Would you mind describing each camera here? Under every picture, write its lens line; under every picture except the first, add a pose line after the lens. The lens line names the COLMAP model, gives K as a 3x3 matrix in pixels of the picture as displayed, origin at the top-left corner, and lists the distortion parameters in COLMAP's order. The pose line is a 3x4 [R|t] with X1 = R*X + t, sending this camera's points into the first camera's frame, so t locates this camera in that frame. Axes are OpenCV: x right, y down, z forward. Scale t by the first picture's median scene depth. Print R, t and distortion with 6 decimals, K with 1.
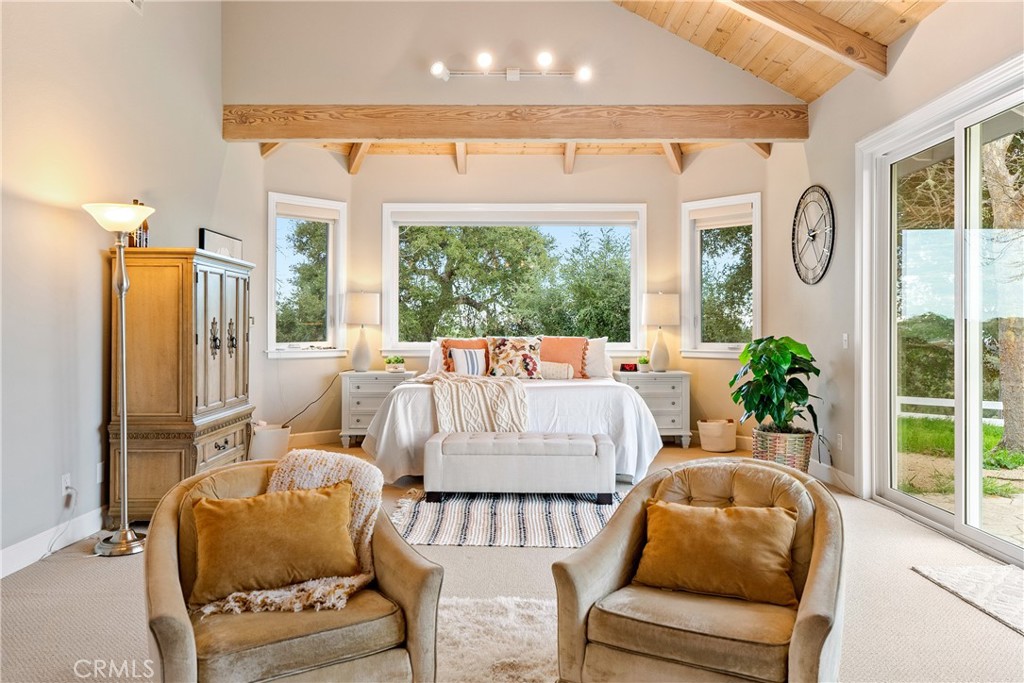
lens RADIAL K [[718.3, 0, 512.9], [0, 718.3, 331.1], [0, 0, 1]] dist [-0.002534, 0.002403]
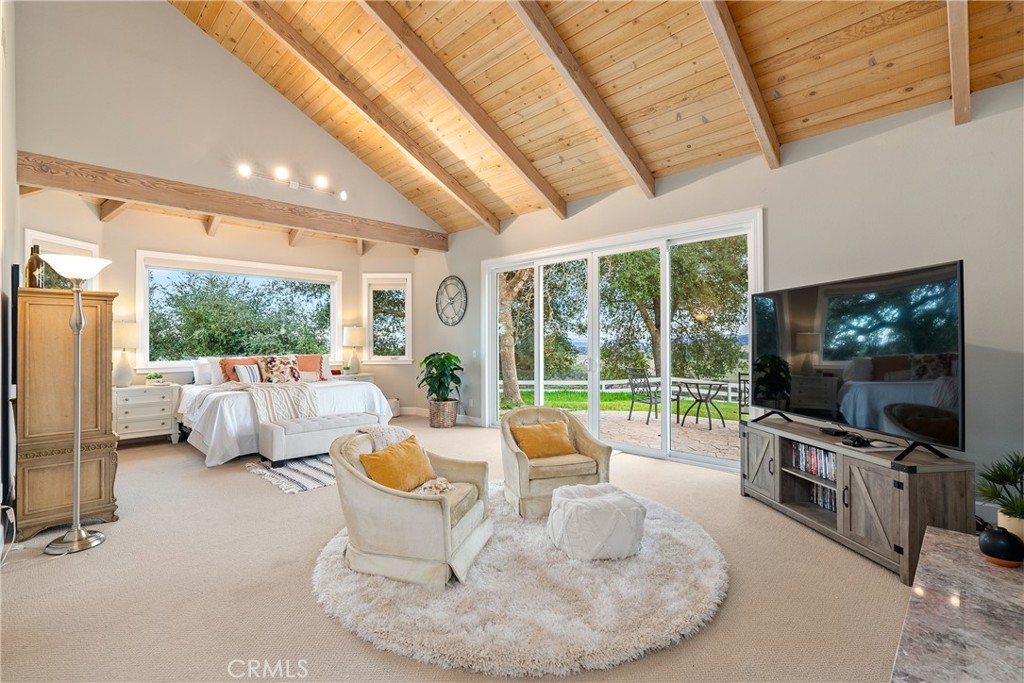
lens RADIAL K [[473.6, 0, 511.8], [0, 473.6, 345.4], [0, 0, 1]] dist [0.000111, 0.001238]
pose [[0.702980, -0.010735, 0.711128, -0.392377], [0.007992, 0.999942, 0.007194, -0.018081], [-0.711164, 0.000626, 0.703025, -0.039596]]
